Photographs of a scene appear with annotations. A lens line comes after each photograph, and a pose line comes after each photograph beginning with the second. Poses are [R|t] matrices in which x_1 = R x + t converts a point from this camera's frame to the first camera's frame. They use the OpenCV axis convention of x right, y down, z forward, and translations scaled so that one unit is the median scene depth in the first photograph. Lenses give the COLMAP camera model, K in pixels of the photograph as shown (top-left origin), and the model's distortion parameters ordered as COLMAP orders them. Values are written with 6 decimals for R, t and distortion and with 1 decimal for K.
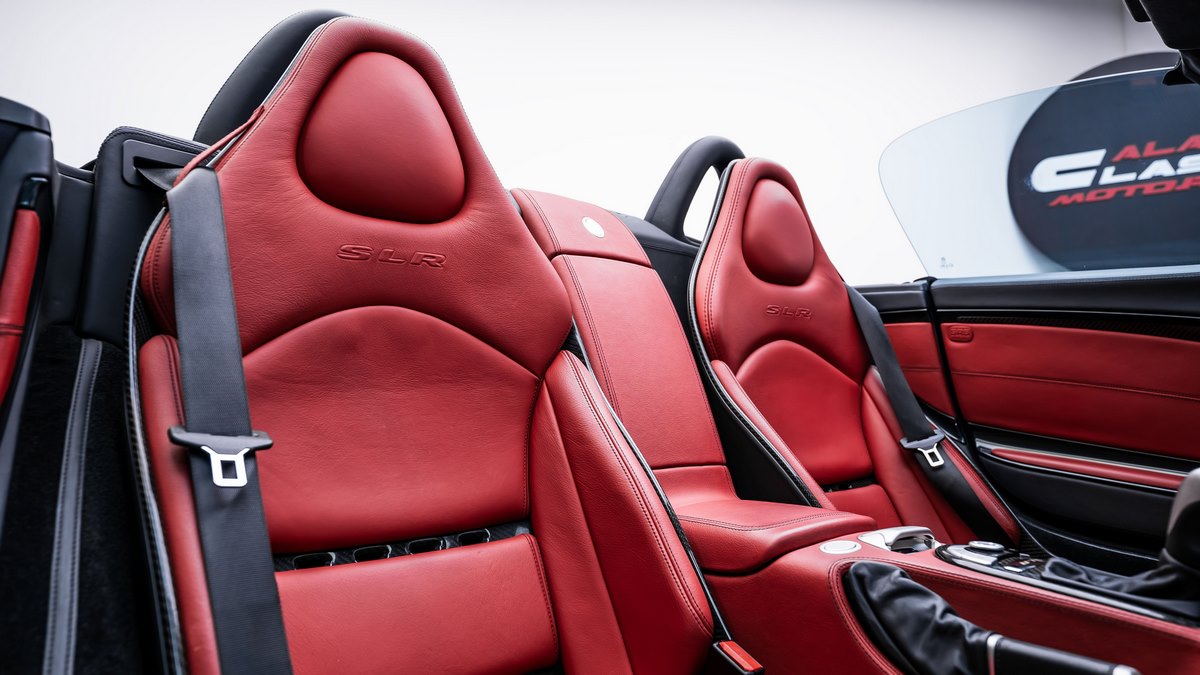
lens RADIAL K [[771.4, 0, 600.0], [0, 771.4, 337.5], [0, 0, 1]] dist [0.020940, -0.003111]
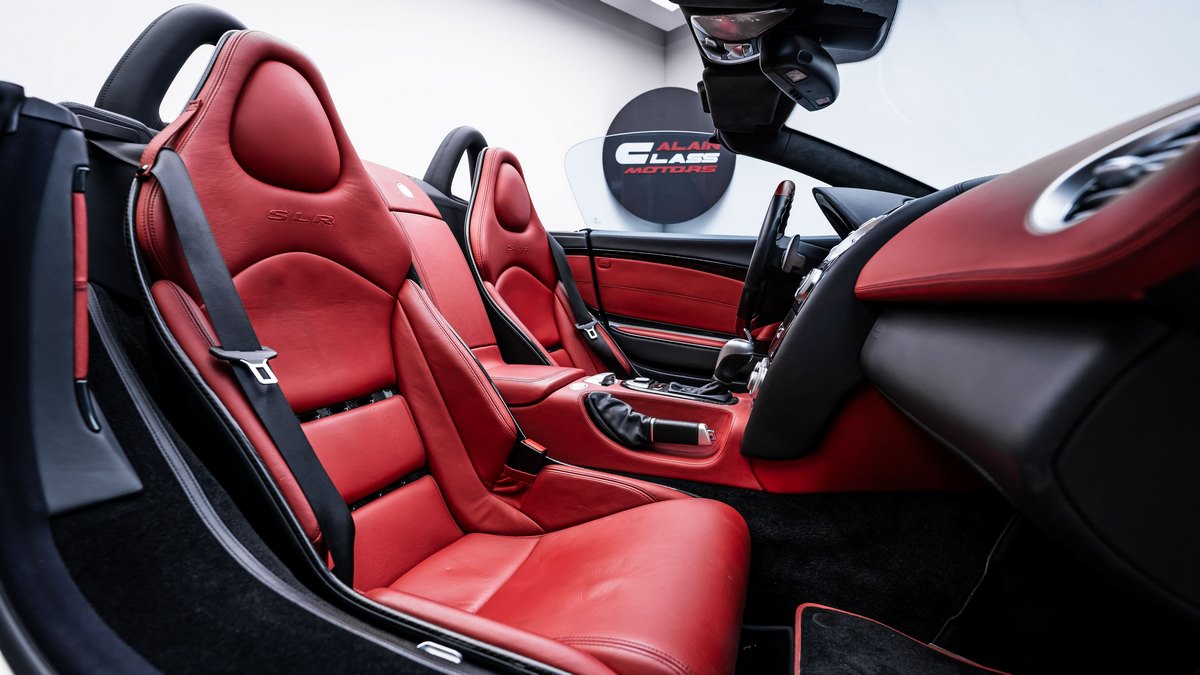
lens RADIAL K [[544.1, 0, 600.0], [0, 544.1, 337.5], [0, 0, 1]] dist [-0.000428, -0.000150]
pose [[0.871307, -0.043790, 0.488781, -0.266506], [-0.043775, 0.985105, 0.166291, -0.071283], [-0.488783, -0.166287, 0.856411, -0.162943]]
